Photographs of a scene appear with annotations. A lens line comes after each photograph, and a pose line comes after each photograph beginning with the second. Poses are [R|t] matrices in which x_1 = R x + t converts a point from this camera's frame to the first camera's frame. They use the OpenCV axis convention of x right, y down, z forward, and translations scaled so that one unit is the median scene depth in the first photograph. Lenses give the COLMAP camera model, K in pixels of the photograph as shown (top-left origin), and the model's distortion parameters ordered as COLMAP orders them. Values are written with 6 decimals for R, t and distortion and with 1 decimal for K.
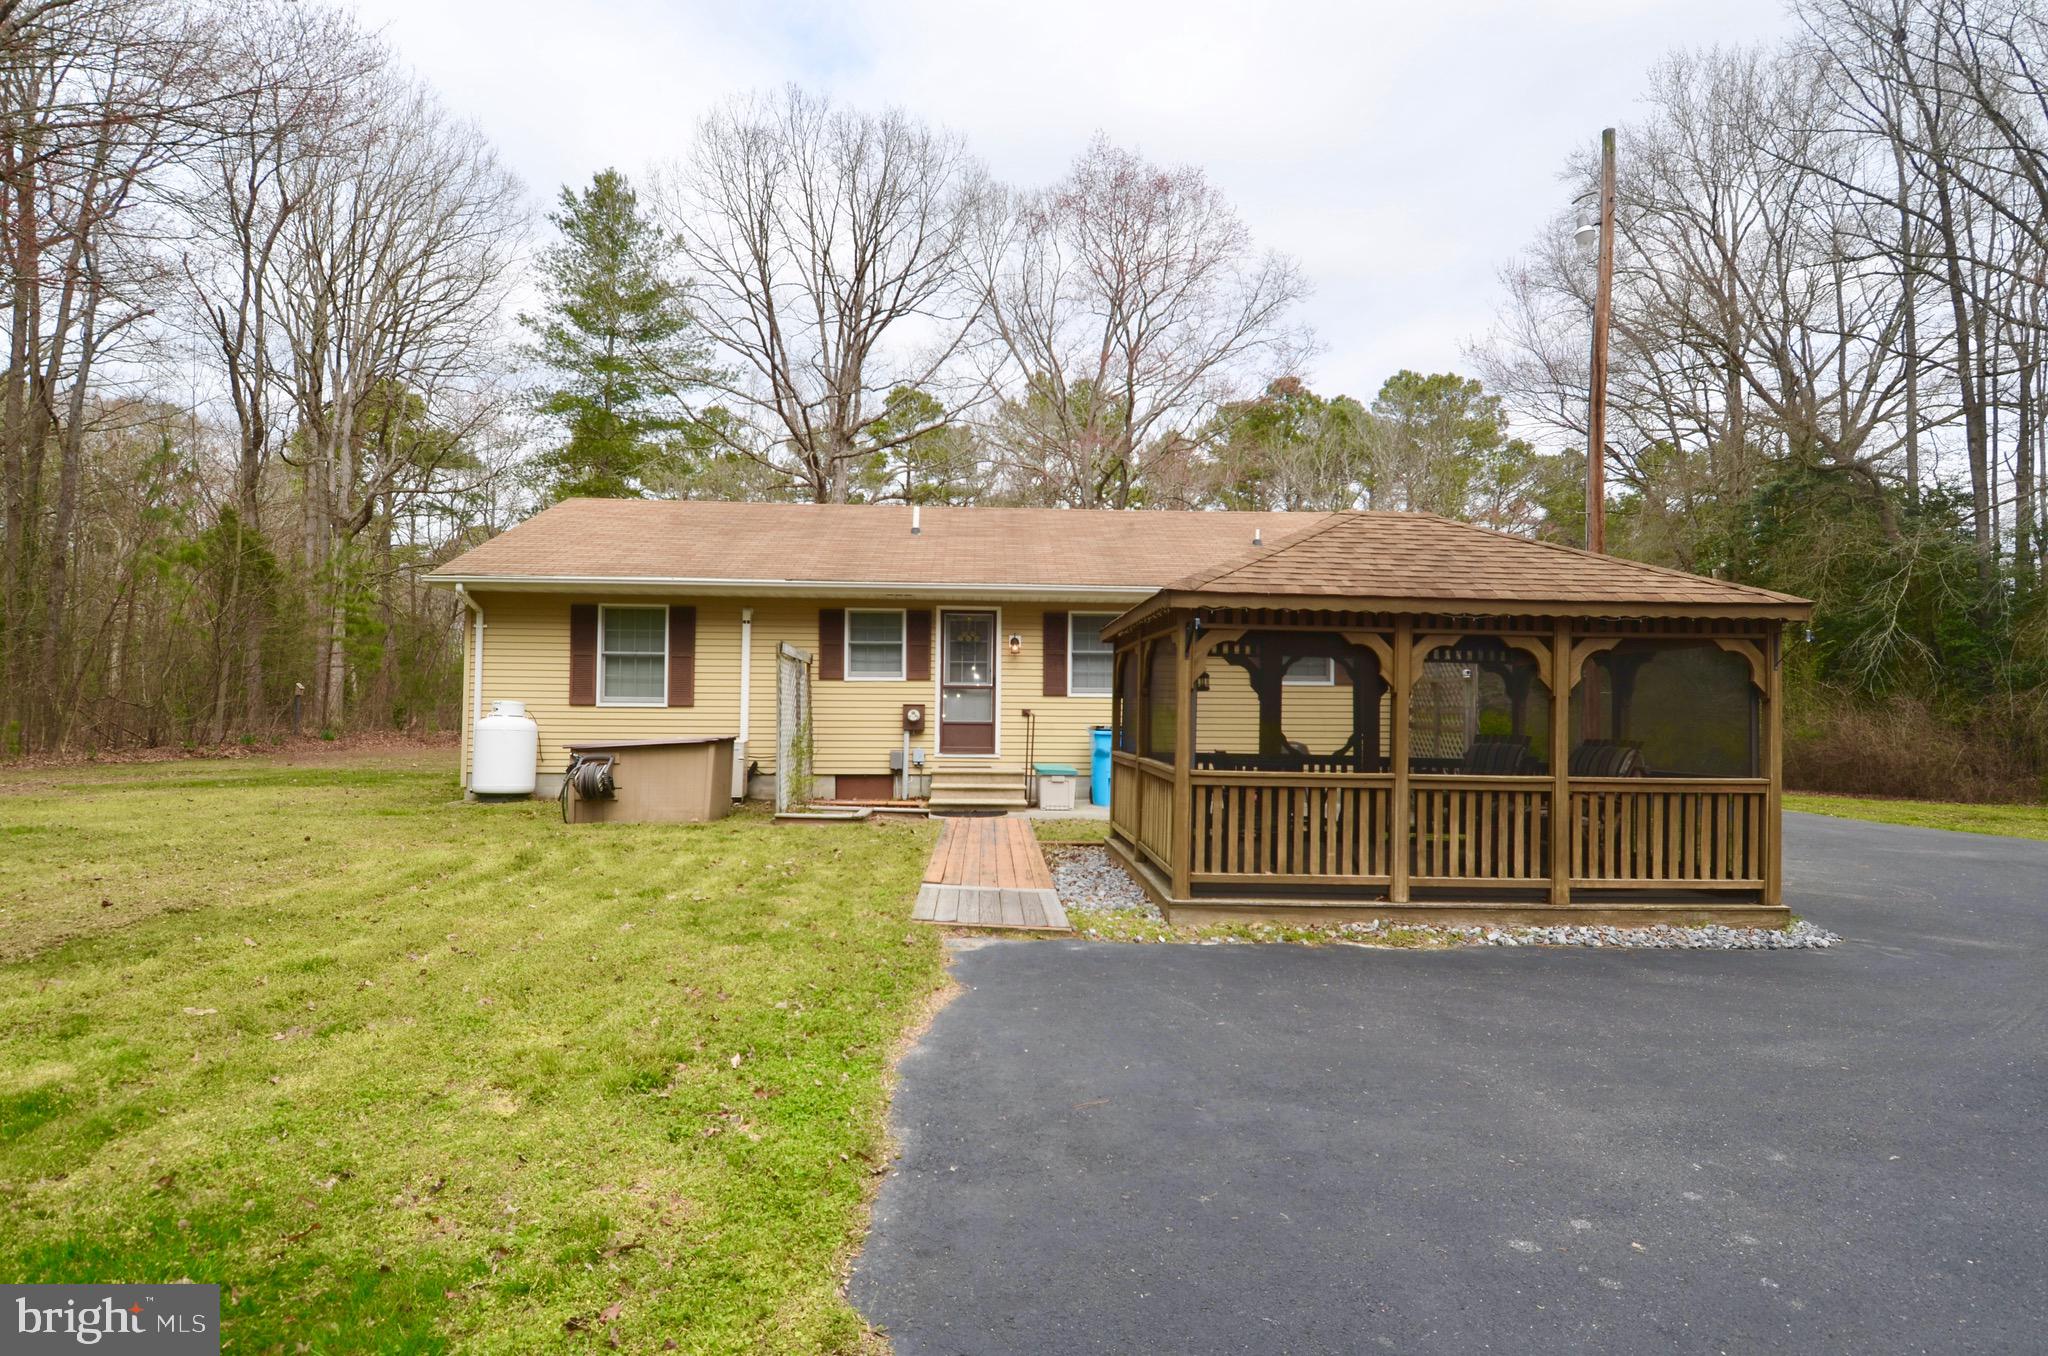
lens RADIAL K [[1078.0, 0, 1050.8], [0, 1078.0, 682.3], [0, 0, 1]] dist [0.057051, -0.048539]
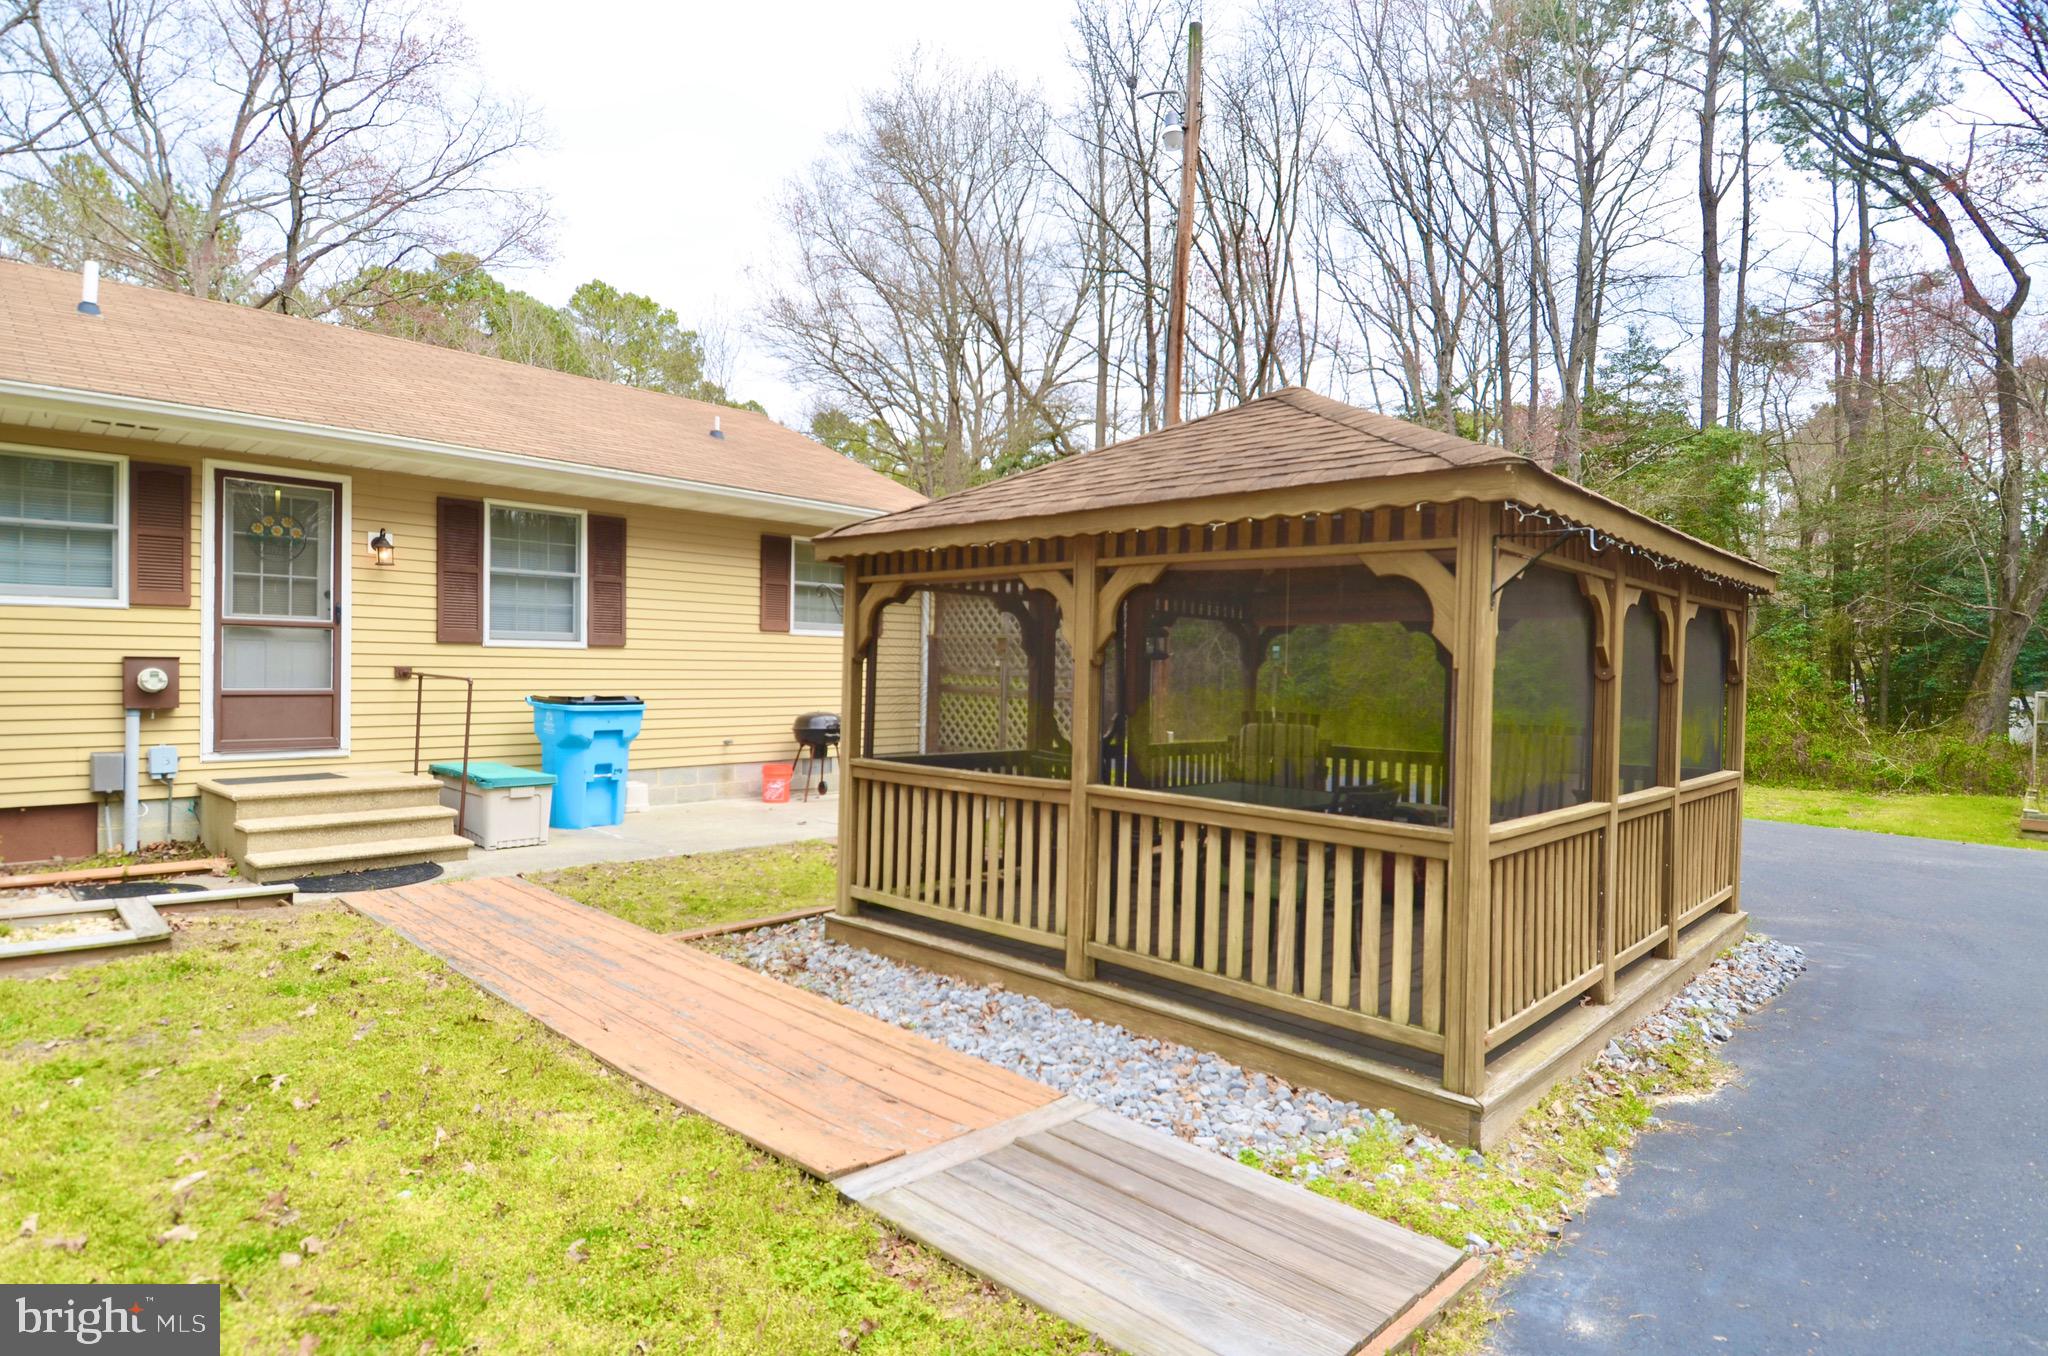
lens RADIAL K [[1078.0, 0, 1050.8], [0, 1078.0, 682.3], [0, 0, 1]] dist [0.057051, -0.048539]
pose [[0.732564, -0.005262, 0.680678, -0.163628], [-0.032180, 0.998584, 0.042352, -0.001880], [-0.679937, -0.052929, 0.731357, 0.356315]]
